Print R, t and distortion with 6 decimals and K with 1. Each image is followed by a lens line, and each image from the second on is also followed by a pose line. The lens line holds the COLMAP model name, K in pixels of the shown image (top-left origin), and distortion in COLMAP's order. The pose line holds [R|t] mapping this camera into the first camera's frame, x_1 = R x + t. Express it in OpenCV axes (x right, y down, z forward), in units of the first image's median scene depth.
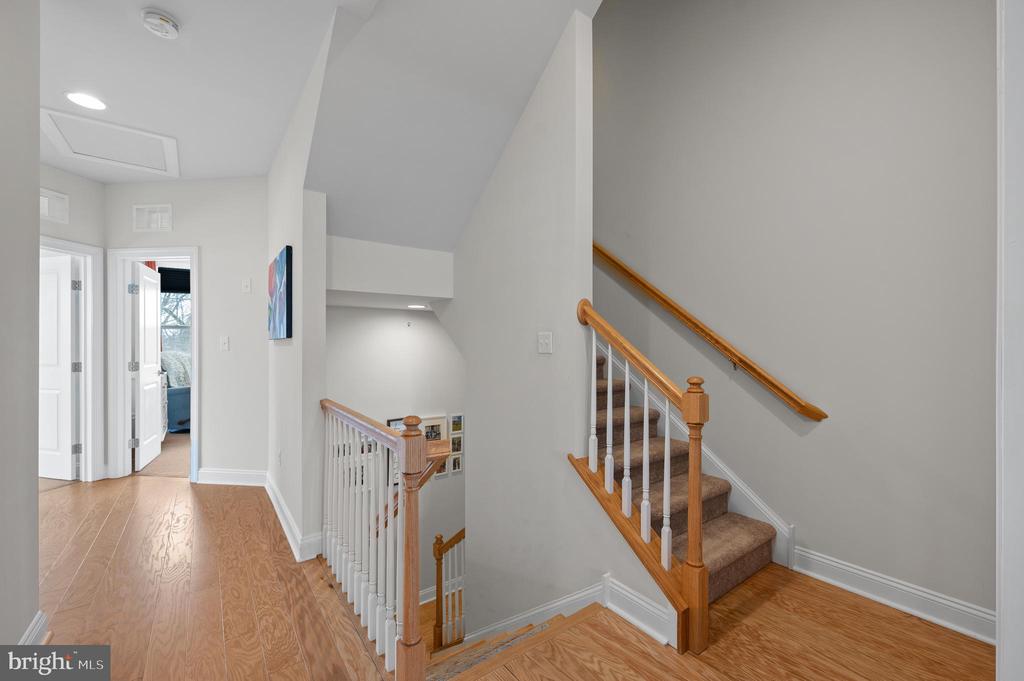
lens RADIAL K [[410.2, 0, 519.2], [0, 410.2, 341.2], [0, 0, 1]] dist [0.011607, 0.000117]
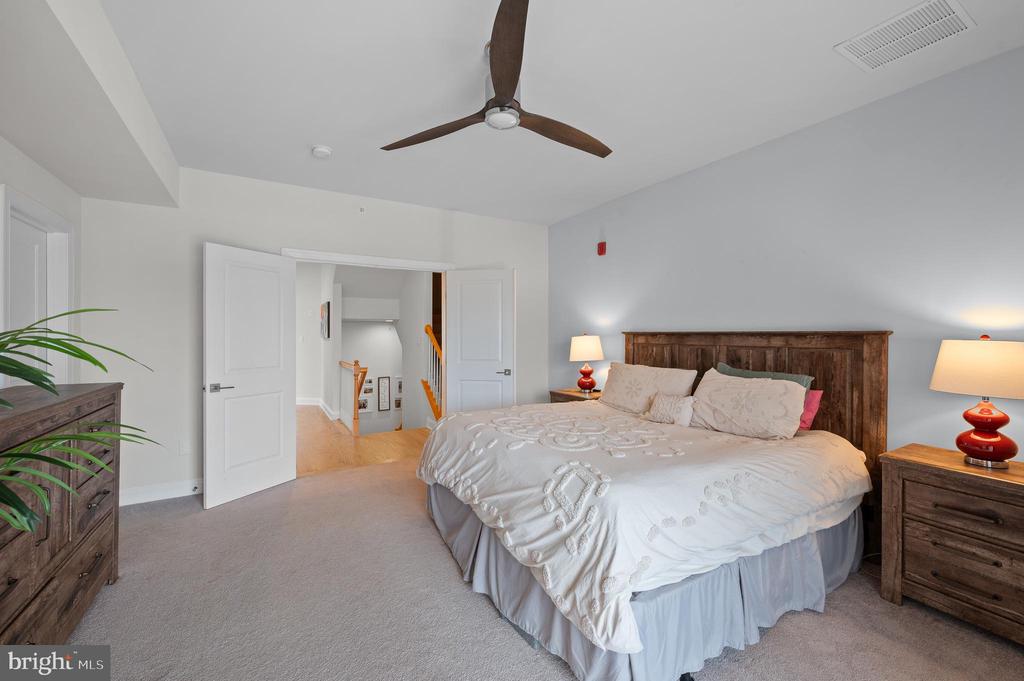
lens RADIAL K [[410.2, 0, 519.2], [0, 410.2, 341.2], [0, 0, 1]] dist [0.011607, 0.000117]
pose [[0.995430, 0.006526, -0.095267, 0.851718], [-0.005815, 0.999953, 0.007736, -0.012019], [0.095313, -0.007147, 0.995422, -1.410850]]
